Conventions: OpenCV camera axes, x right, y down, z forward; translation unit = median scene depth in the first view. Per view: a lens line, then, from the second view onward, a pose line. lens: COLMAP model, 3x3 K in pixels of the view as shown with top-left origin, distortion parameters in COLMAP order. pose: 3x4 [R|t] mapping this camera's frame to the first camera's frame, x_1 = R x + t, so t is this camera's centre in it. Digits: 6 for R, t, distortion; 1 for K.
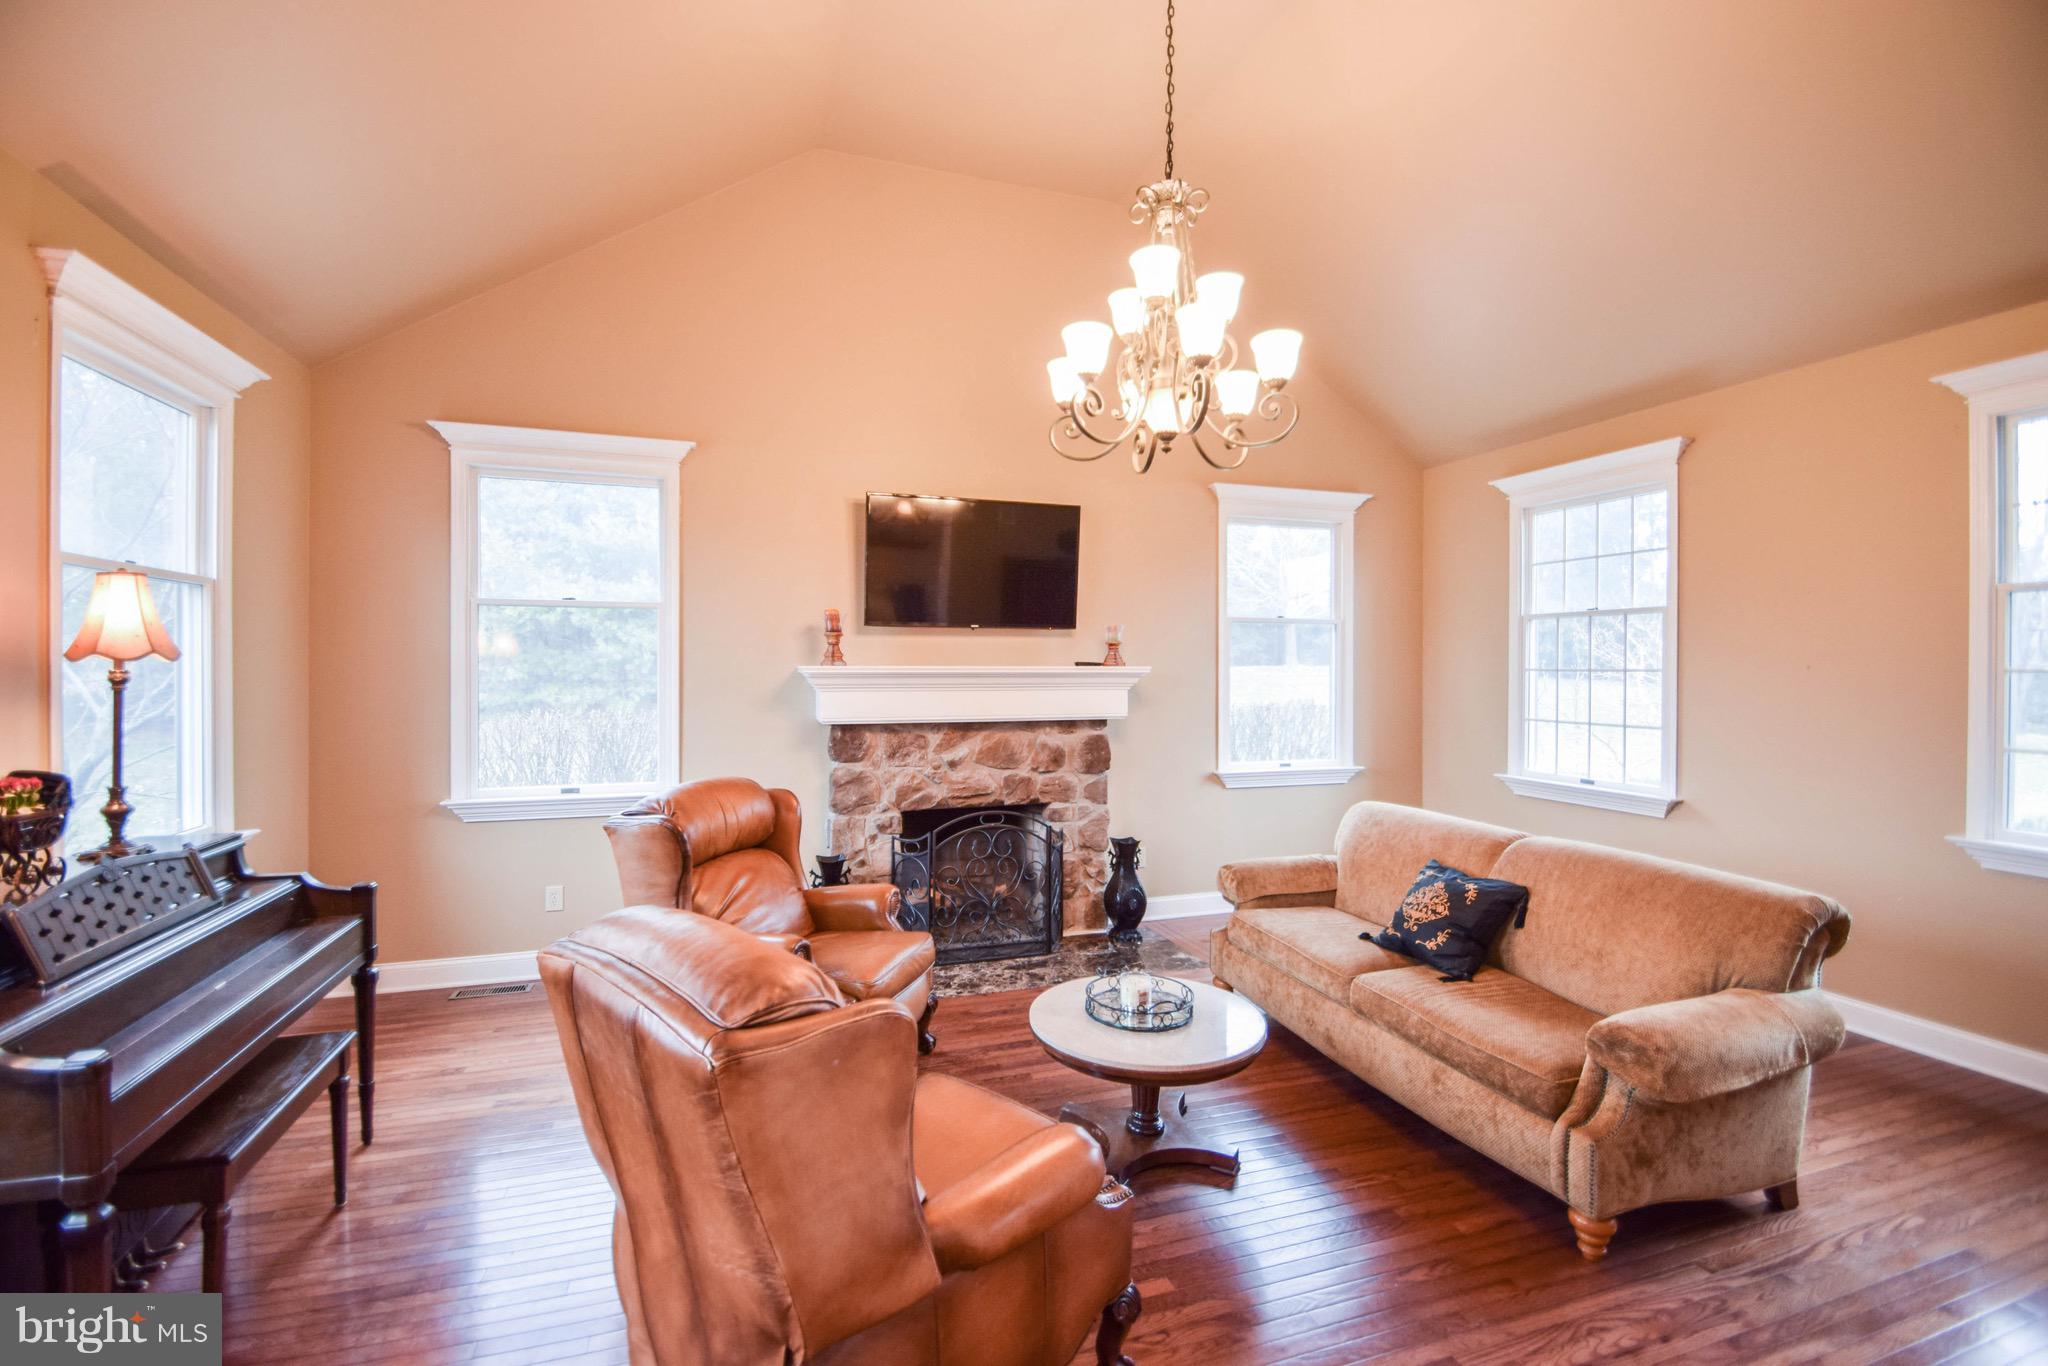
lens RADIAL K [[901.4, 0, 1030.3], [0, 901.4, 663.8], [0, 0, 1]] dist [0.002763, -0.006342]
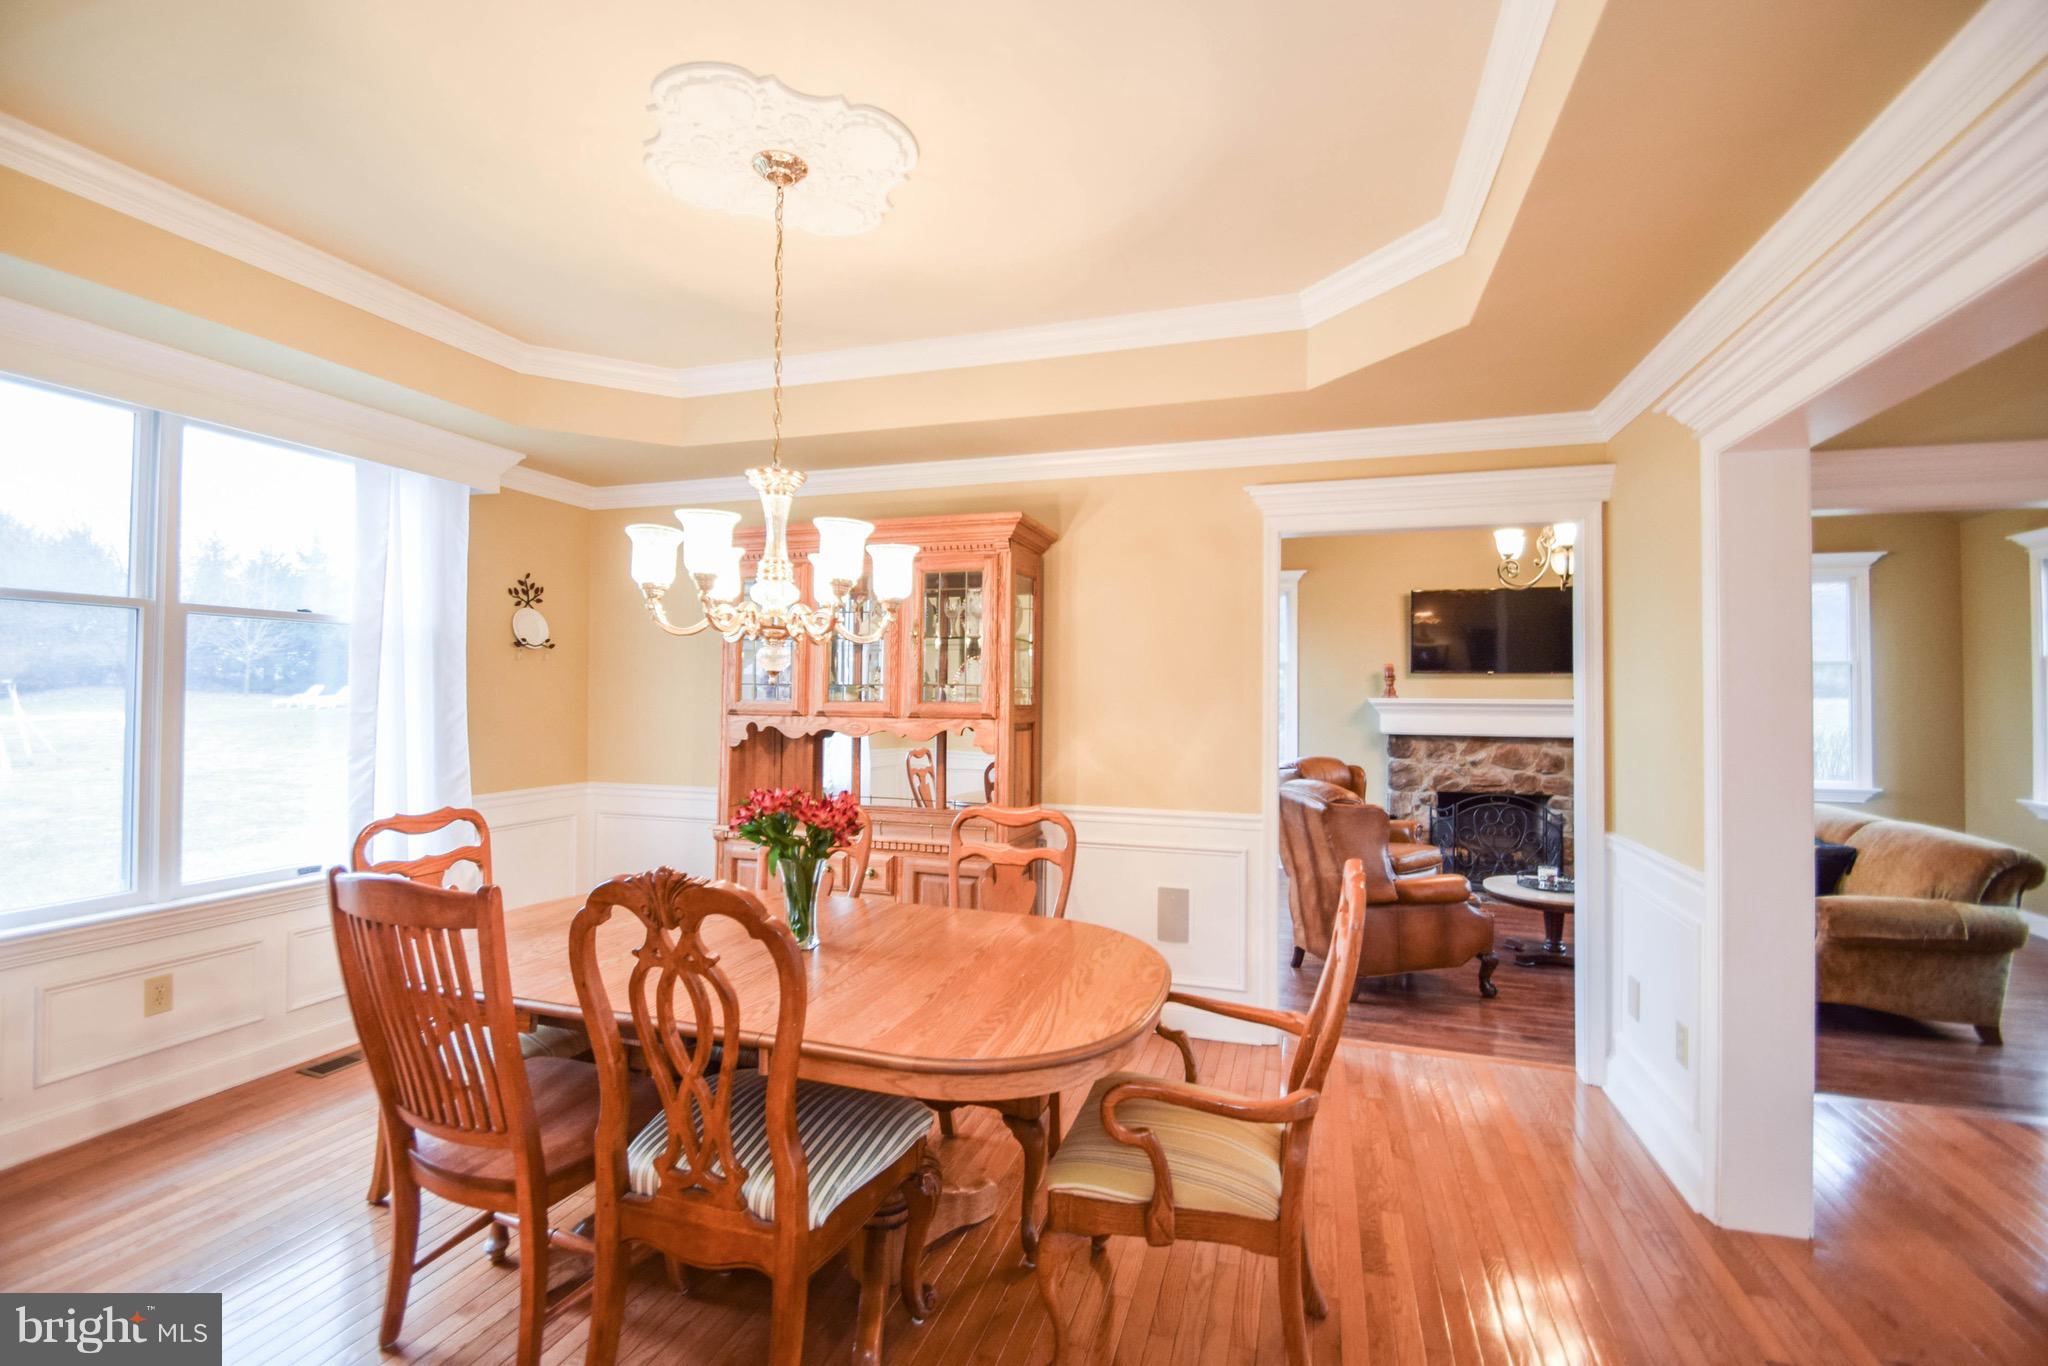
lens RADIAL K [[901.4, 0, 1014.9], [0, 901.4, 675.6], [0, 0, 1]] dist [0.002763, -0.006342]
pose [[0.795612, -0.007148, -0.605764, 0.224877], [-0.004320, 0.999838, -0.017472, -0.006984], [0.605791, 0.016518, 0.795452, -0.694780]]
